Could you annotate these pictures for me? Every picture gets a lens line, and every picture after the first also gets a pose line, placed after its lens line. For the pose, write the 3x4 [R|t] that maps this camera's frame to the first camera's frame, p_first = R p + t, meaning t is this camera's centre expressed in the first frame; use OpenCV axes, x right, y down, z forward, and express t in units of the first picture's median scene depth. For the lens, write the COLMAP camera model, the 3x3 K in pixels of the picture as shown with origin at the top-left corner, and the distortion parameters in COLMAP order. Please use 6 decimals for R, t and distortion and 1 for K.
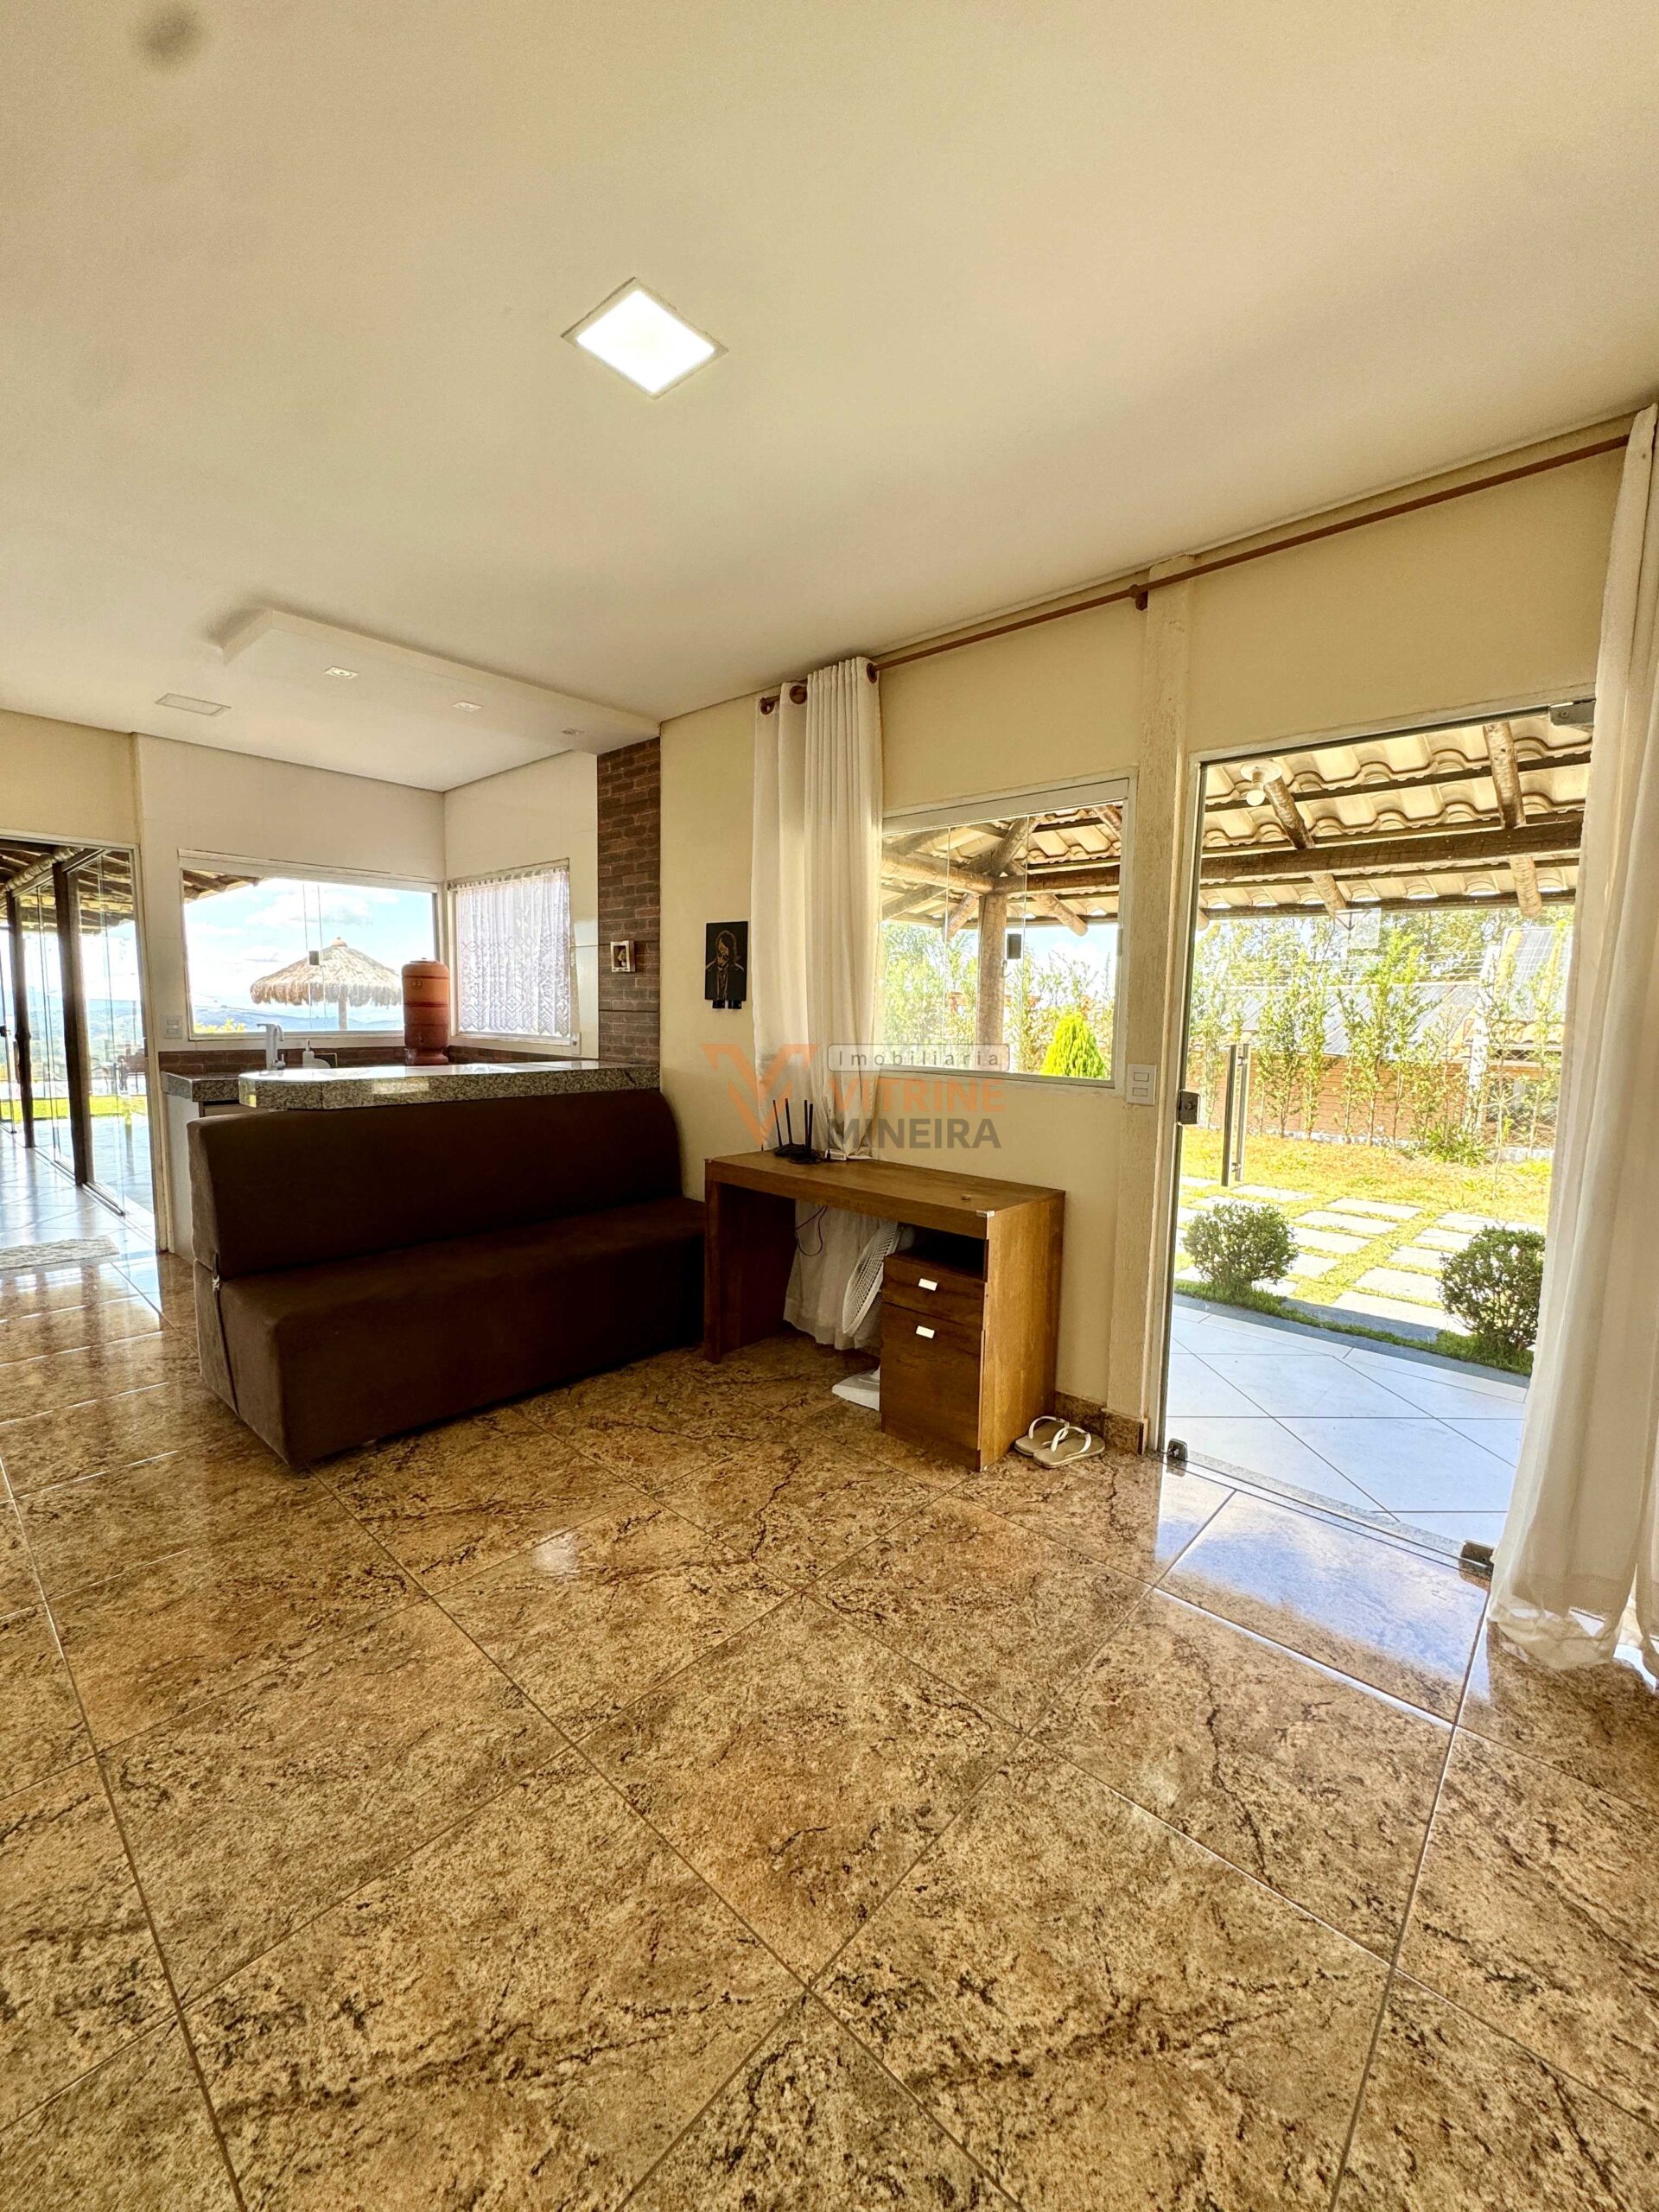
lens RADIAL K [[888.6, 0, 832.8], [0, 888.6, 1094.8], [0, 0, 1]] dist [-0.005909, 0.001452]
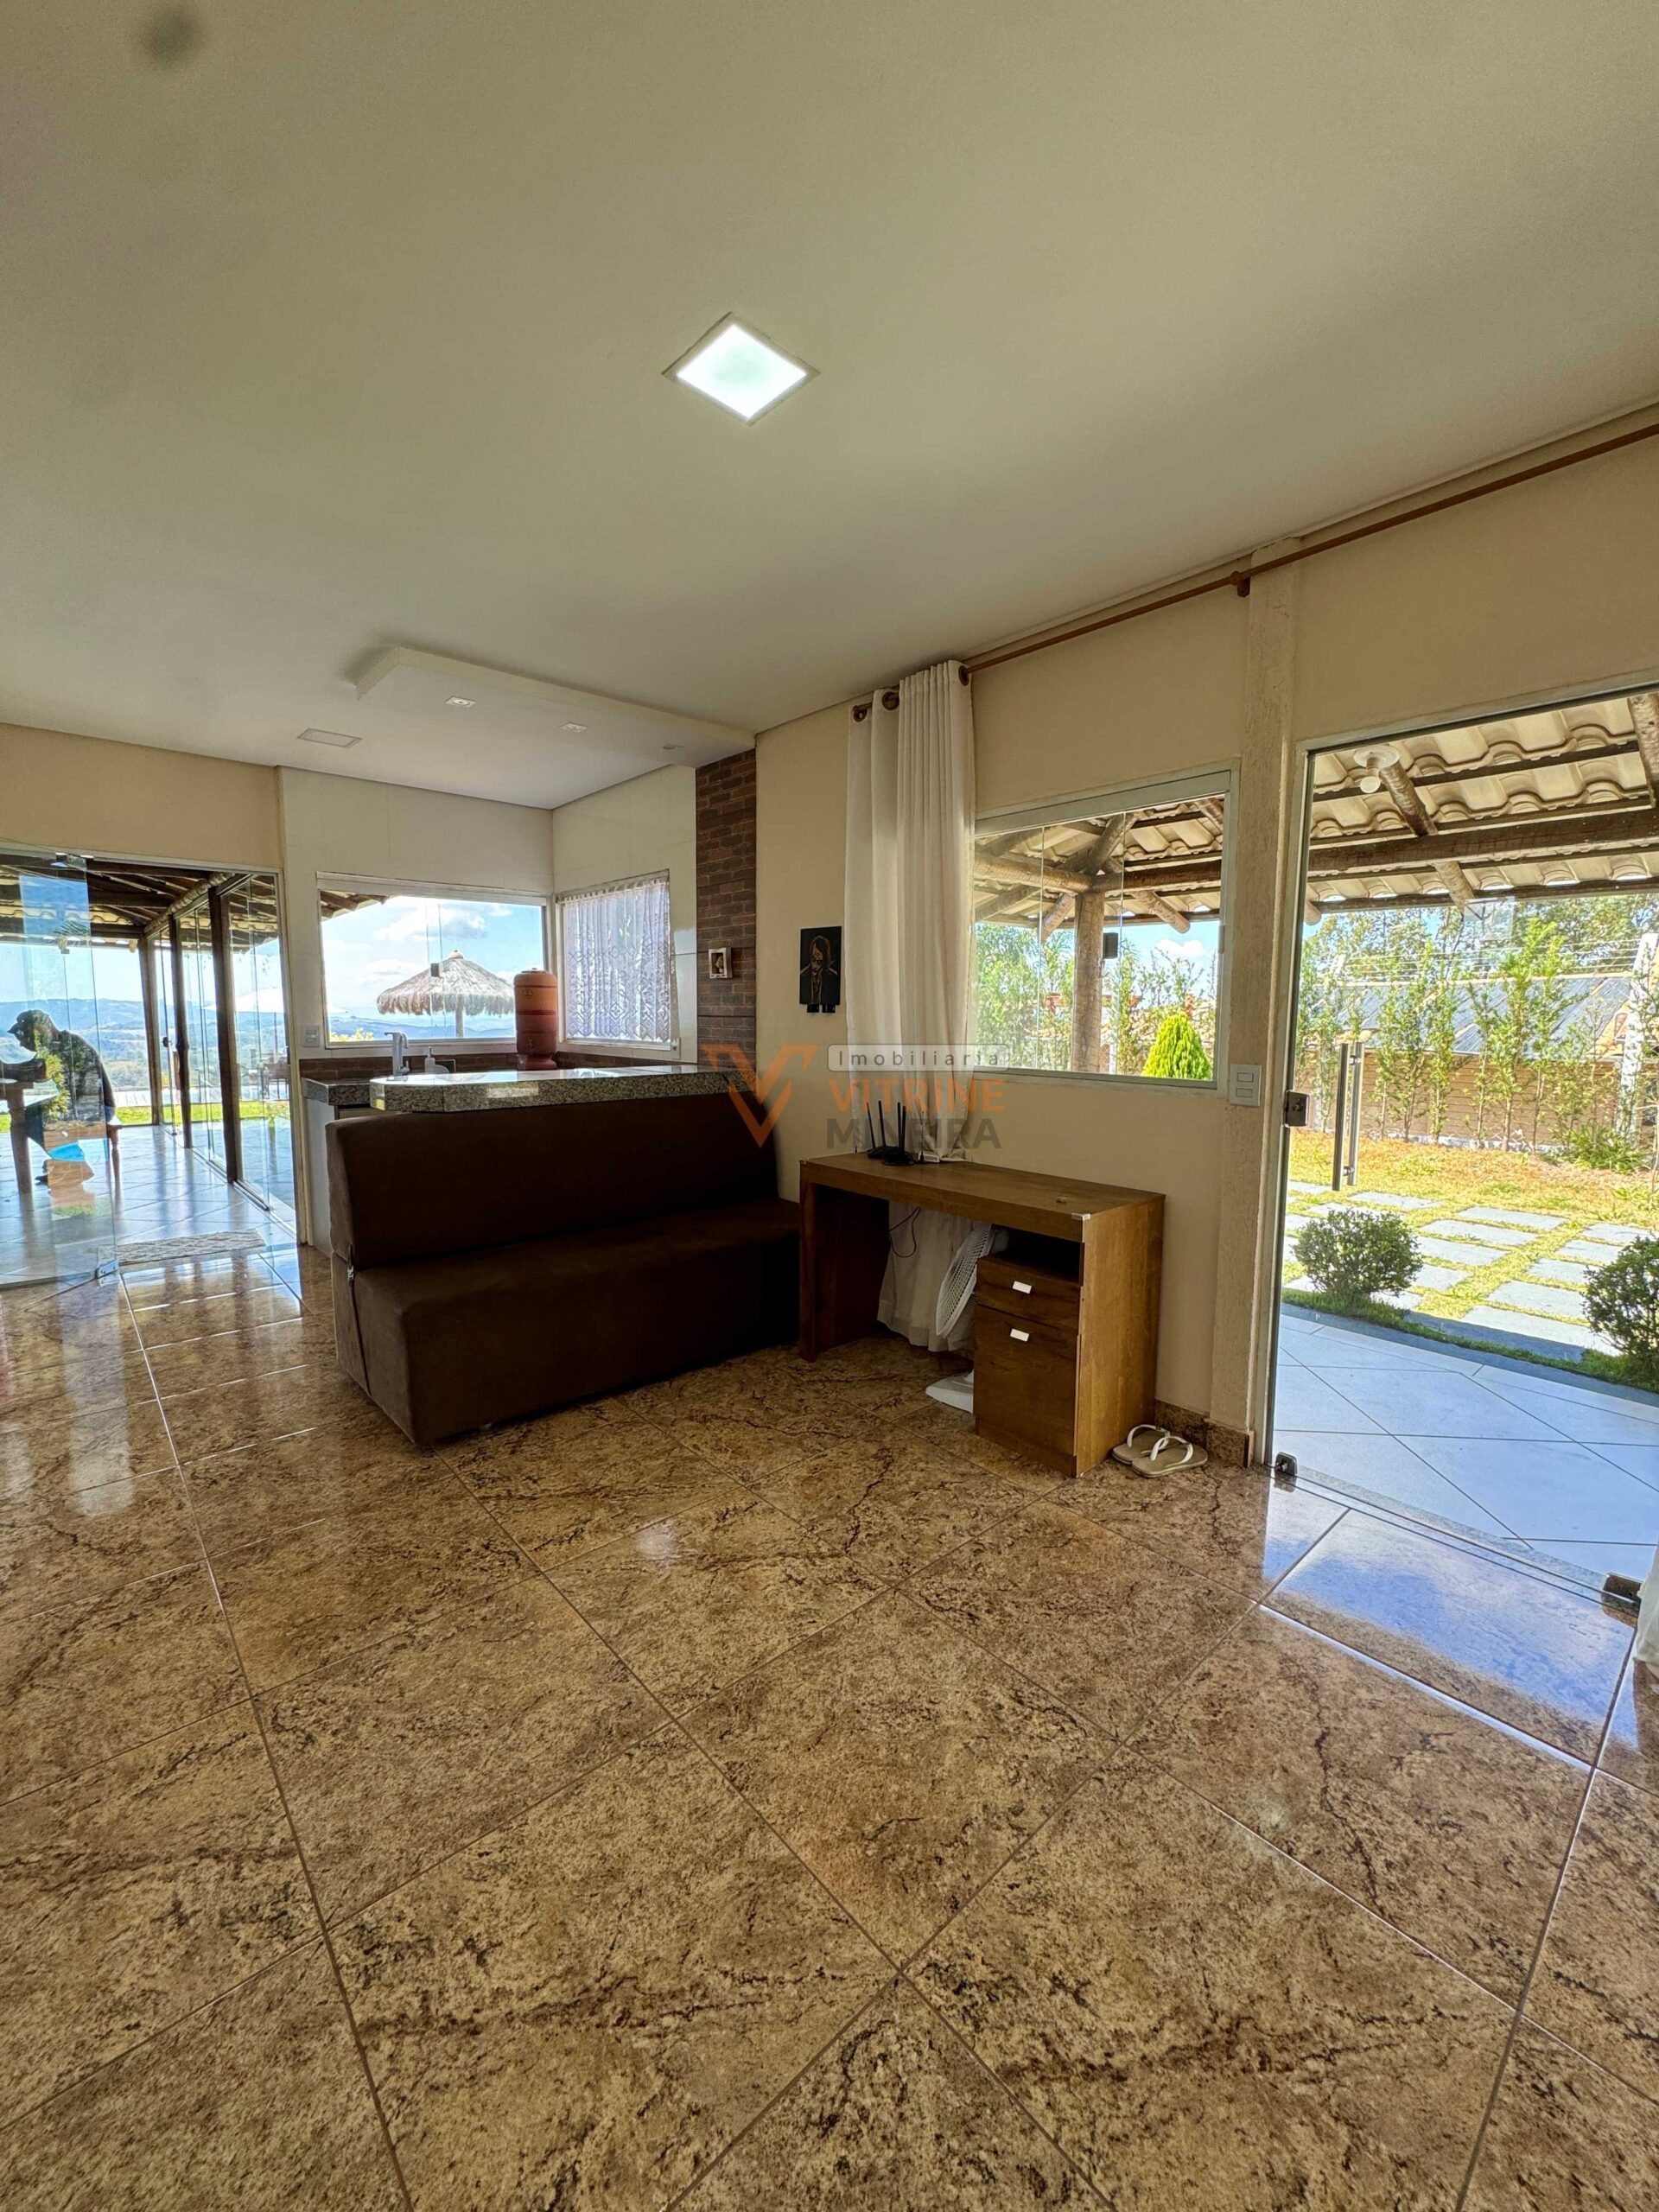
lens RADIAL K [[888.6, 0, 829.0], [0, 888.6, 1089.8], [0, 0, 1]] dist [-0.005909, 0.001452]
pose [[0.993922, -0.003292, -0.110039, 0.001738], [0.002258, 0.999952, -0.009521, 0.001219], [0.110065, 0.009215, 0.993882, -0.009356]]
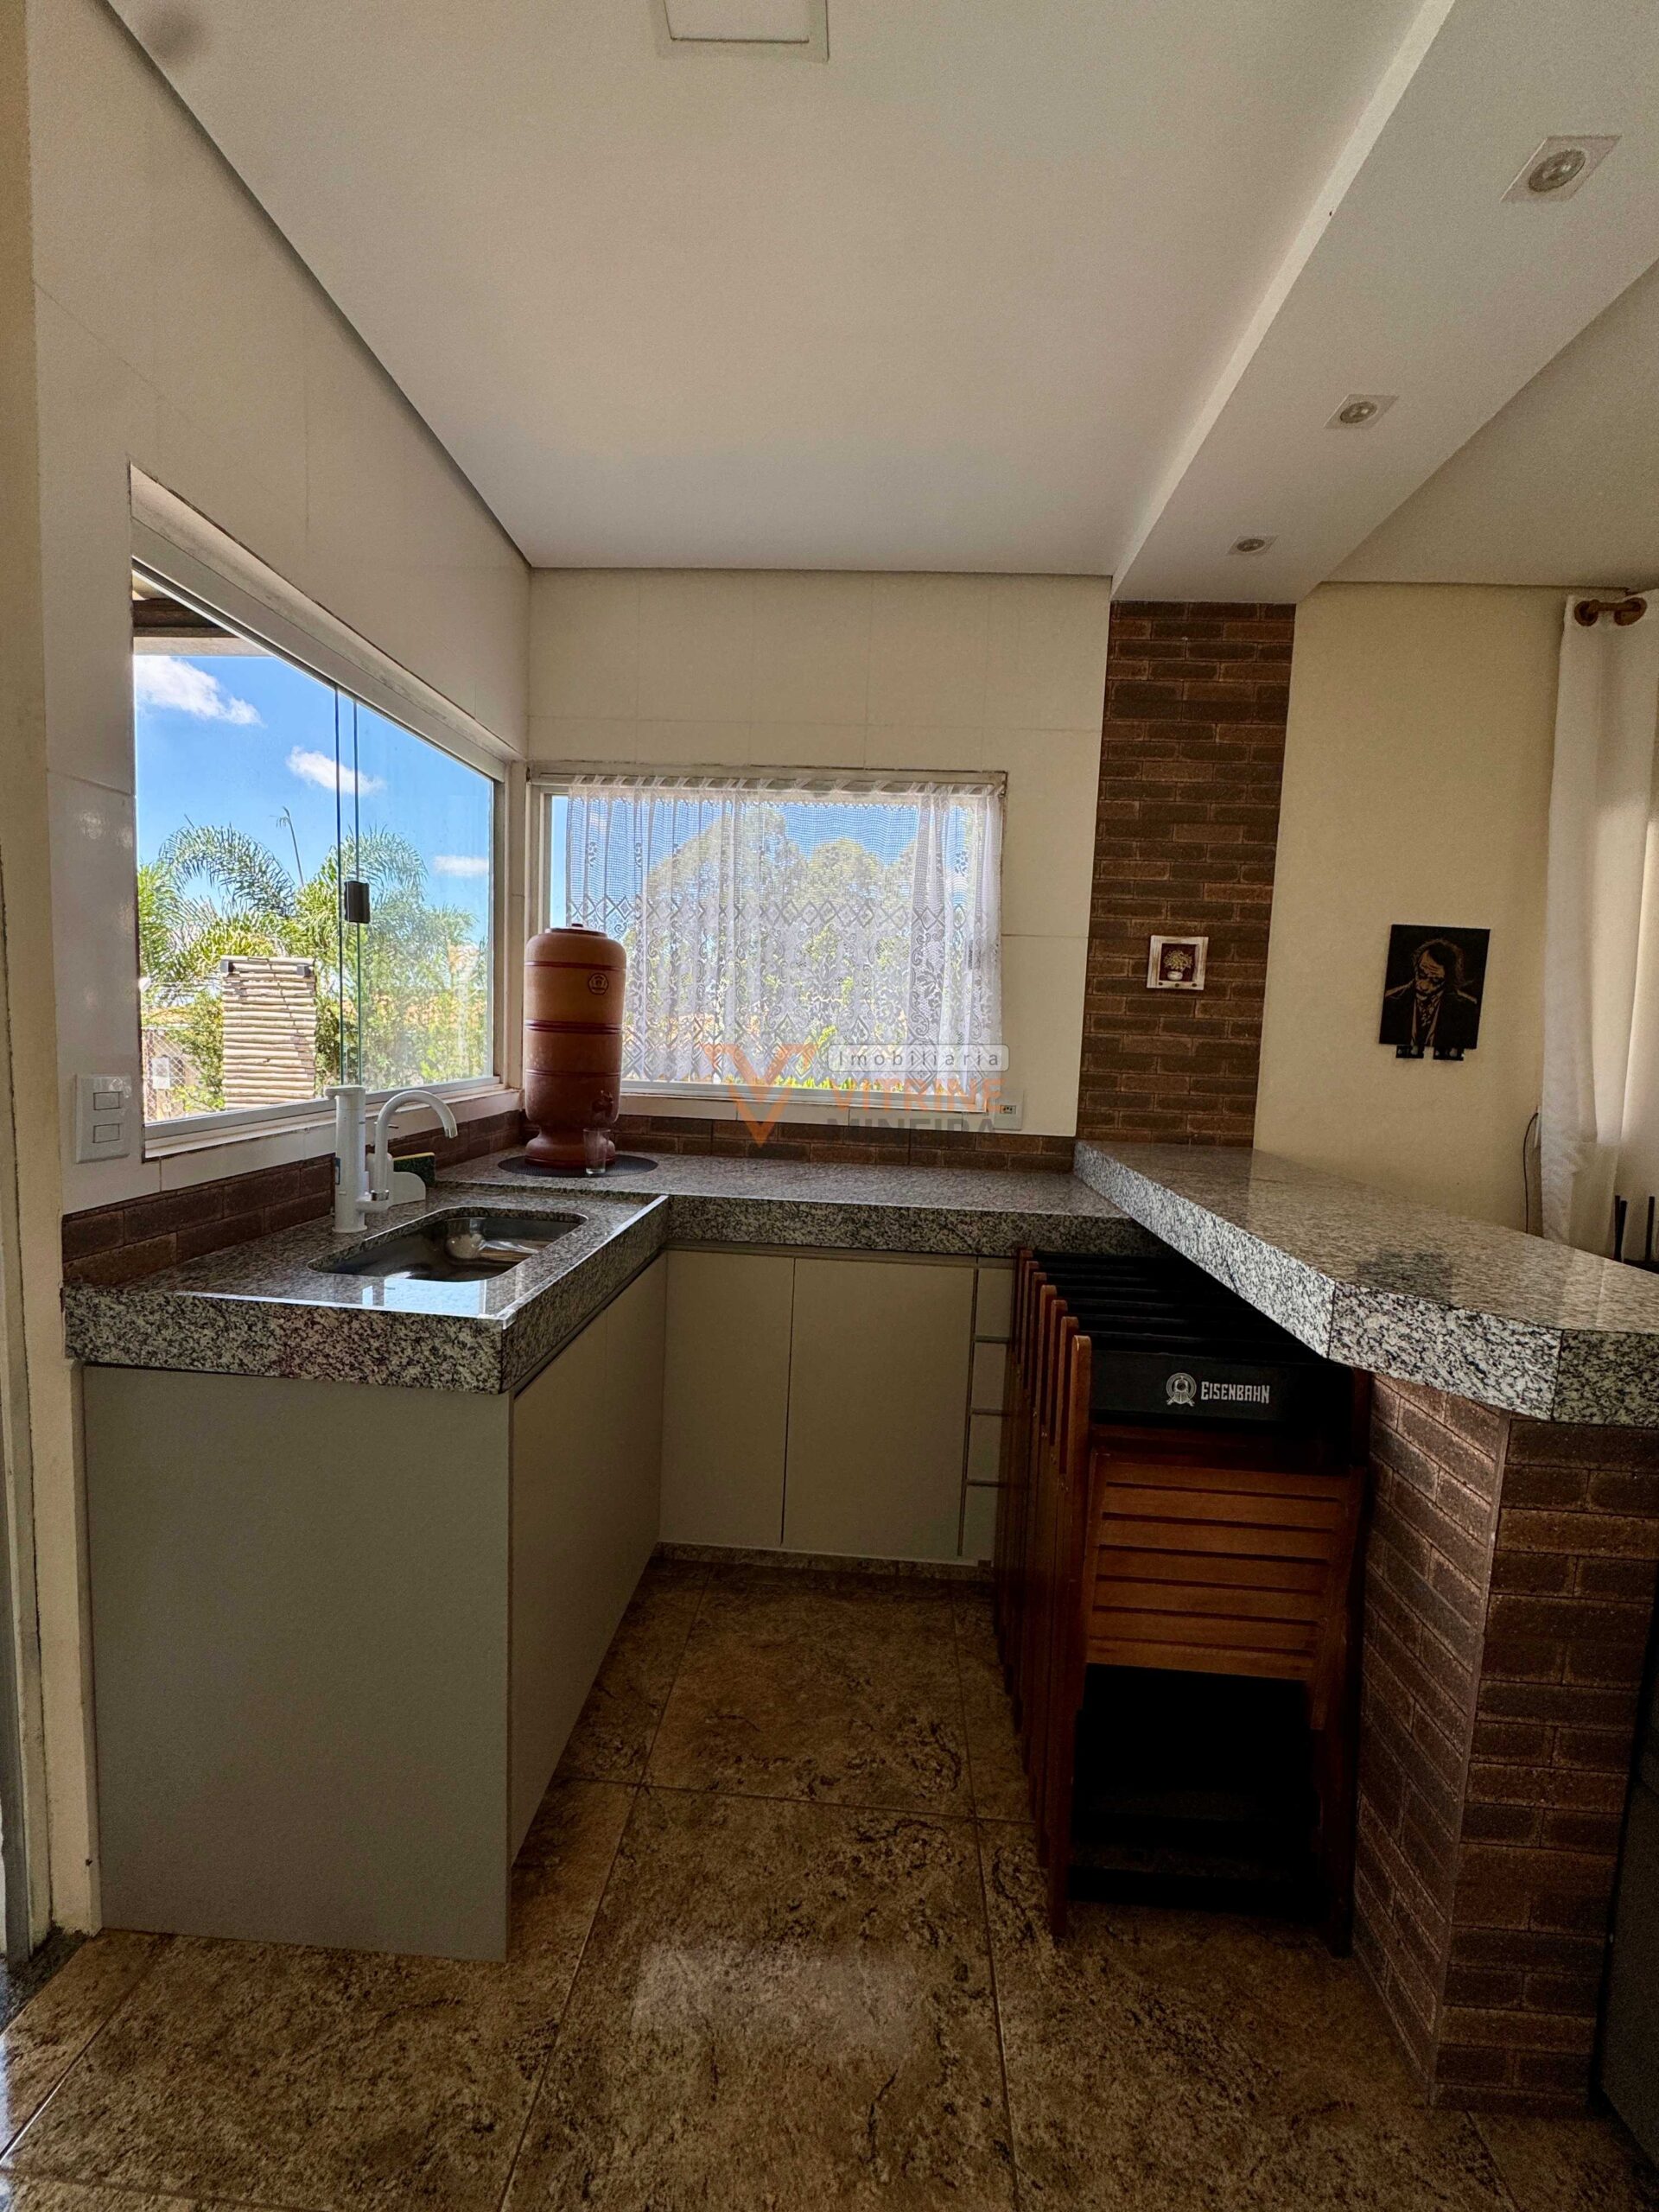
lens RADIAL K [[888.6, 0, 829.8], [0, 888.6, 1107.1], [0, 0, 1]] dist [-0.005909, 0.001452]
pose [[0.781795, -0.037674, 0.622396, -1.303216], [0.032523, 0.999278, 0.019635, -0.132016], [-0.622687, 0.004892, 0.782456, 1.138013]]
